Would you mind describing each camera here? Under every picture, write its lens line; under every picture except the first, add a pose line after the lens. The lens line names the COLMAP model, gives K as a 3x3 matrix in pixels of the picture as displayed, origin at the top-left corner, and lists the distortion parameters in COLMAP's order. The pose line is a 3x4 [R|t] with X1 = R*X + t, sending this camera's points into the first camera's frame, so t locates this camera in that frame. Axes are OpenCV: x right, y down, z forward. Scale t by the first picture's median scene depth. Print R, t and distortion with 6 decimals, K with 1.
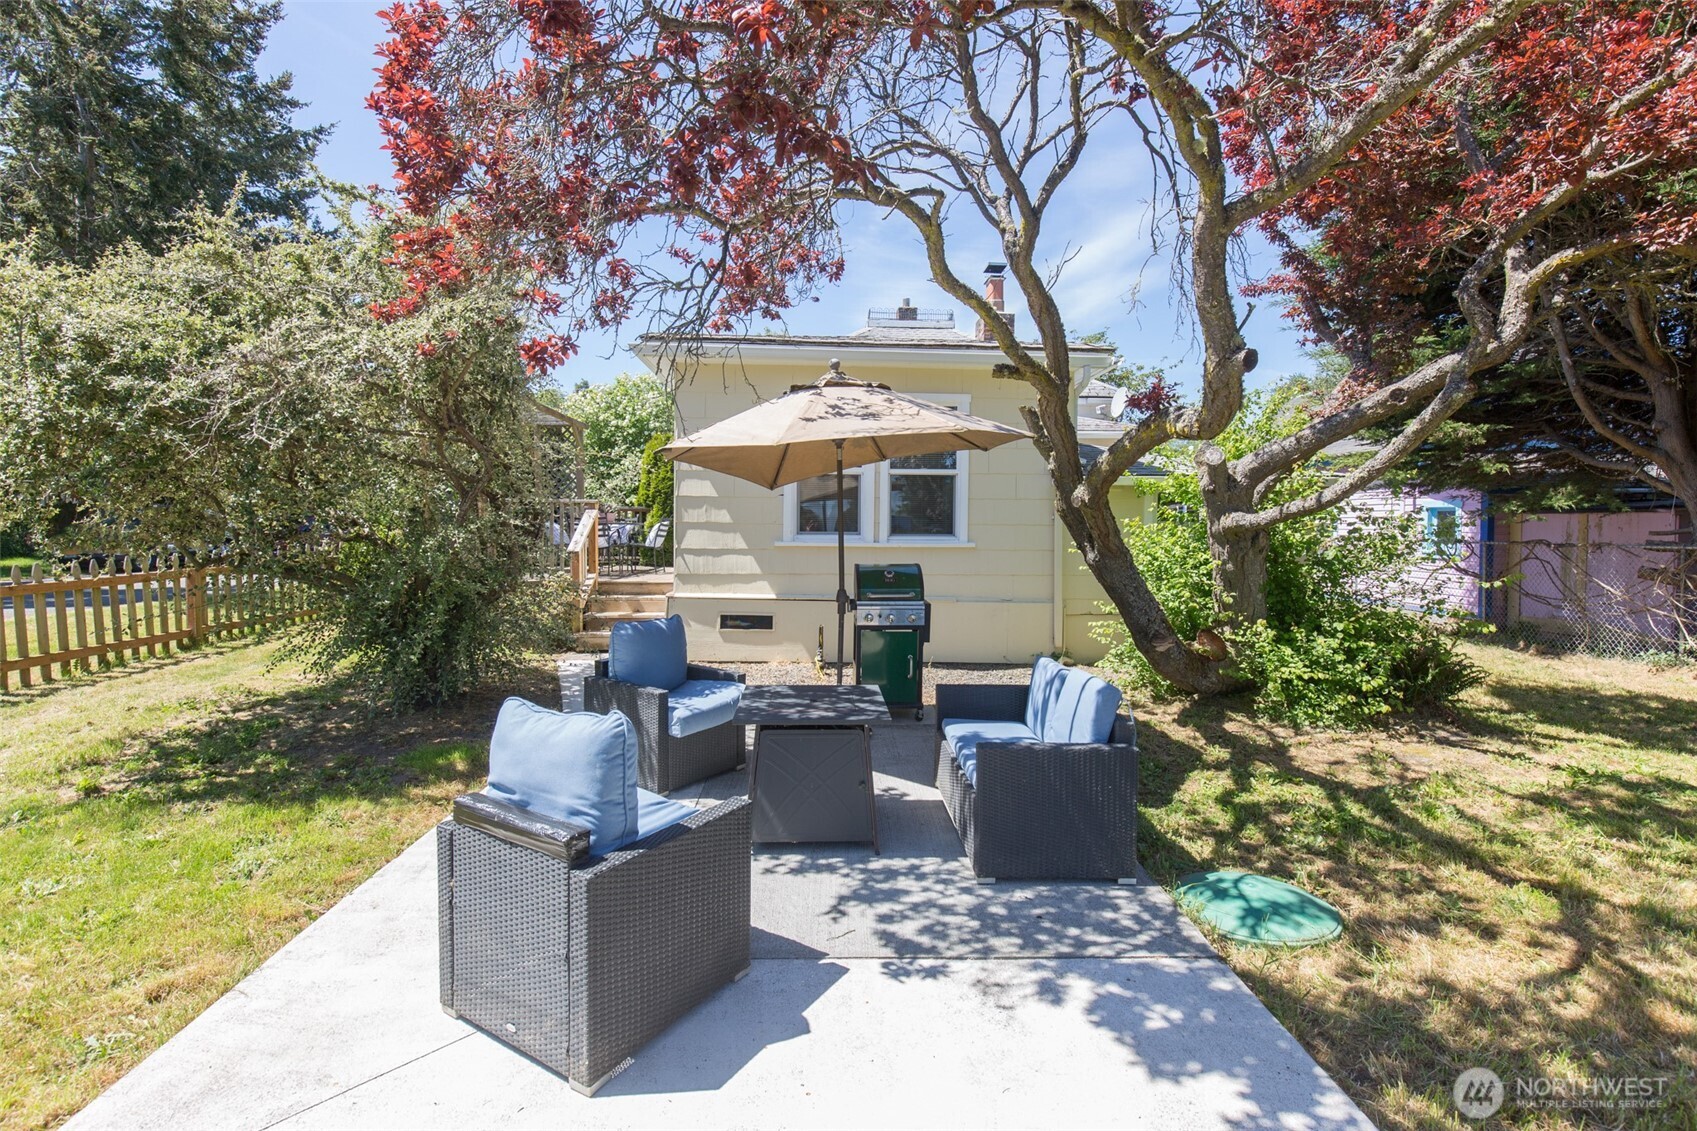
lens RADIAL K [[774.8, 0, 850.2], [0, 774.8, 557.9], [0, 0, 1]] dist [0.004581, -0.000101]
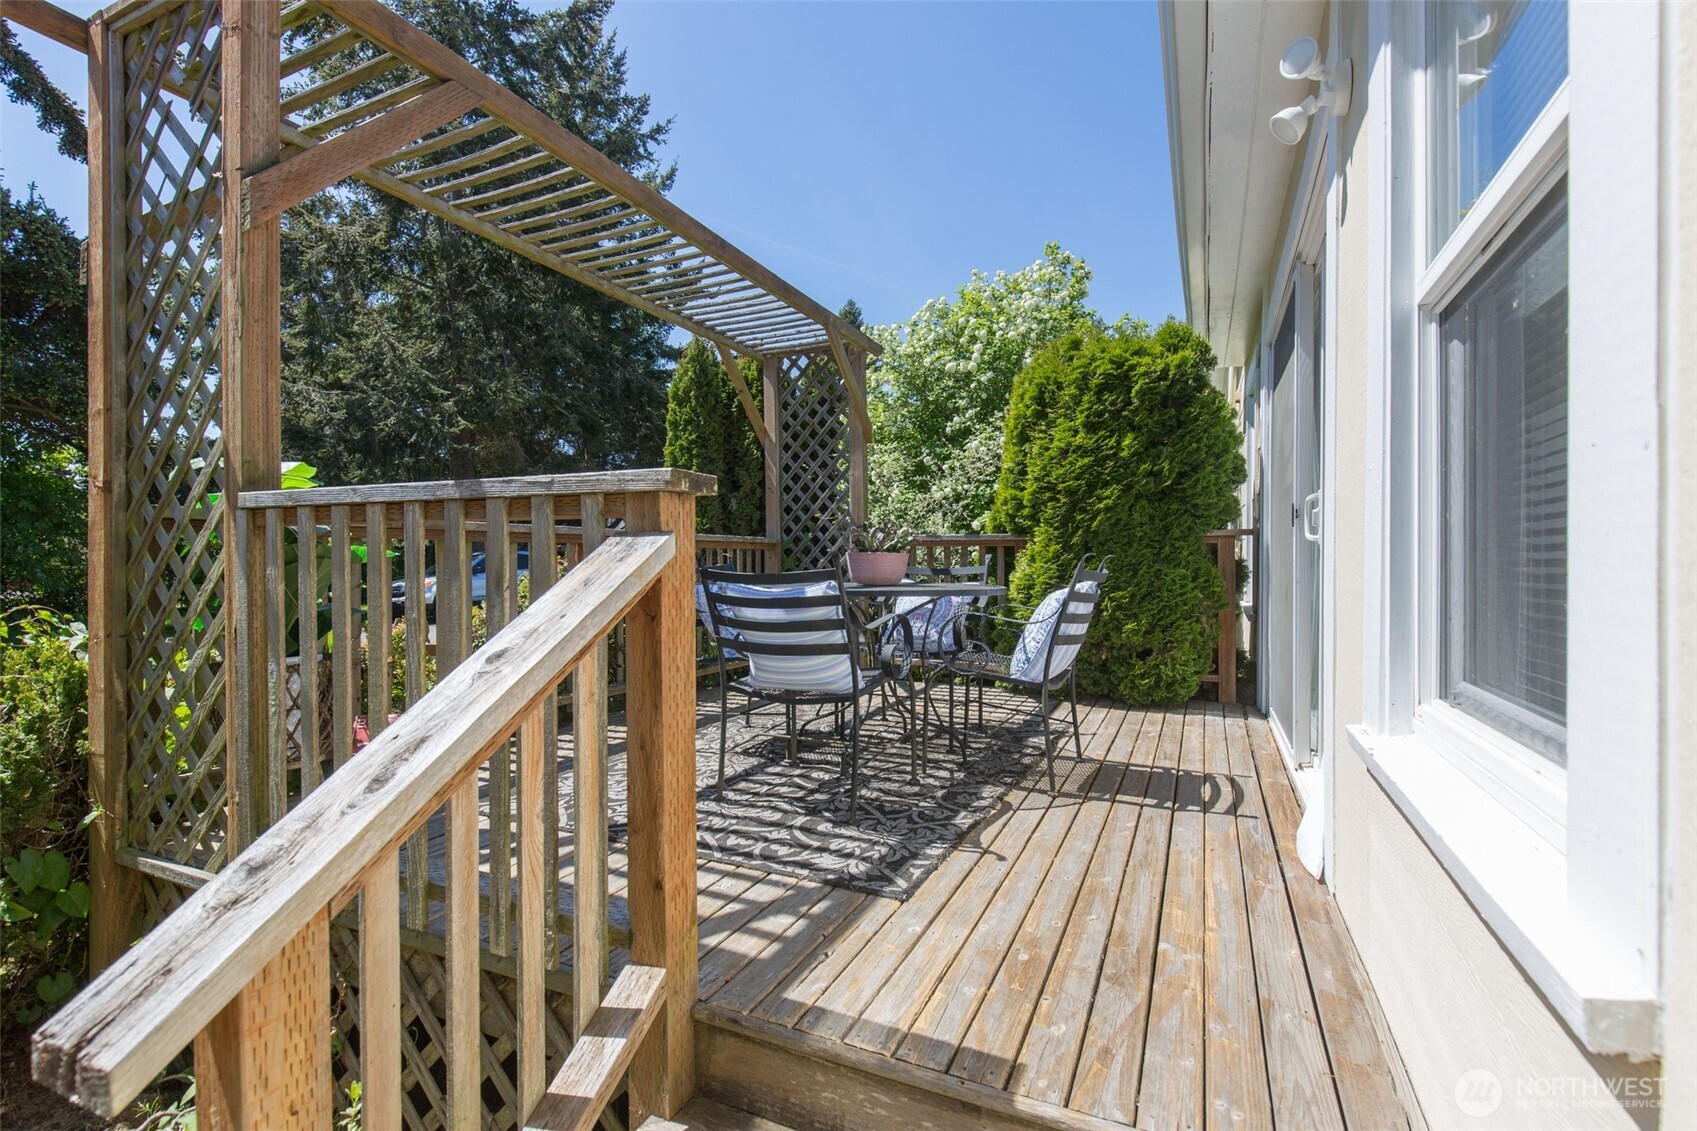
lens RADIAL K [[774.8, 0, 846.4], [0, 774.8, 567.9], [0, 0, 1]] dist [0.004581, -0.000101]
pose [[0.891741, -0.003968, -0.452528, -0.145985], [-0.012082, 0.999396, -0.032570, -0.031270], [0.452384, 0.034511, 0.891155, 0.552369]]
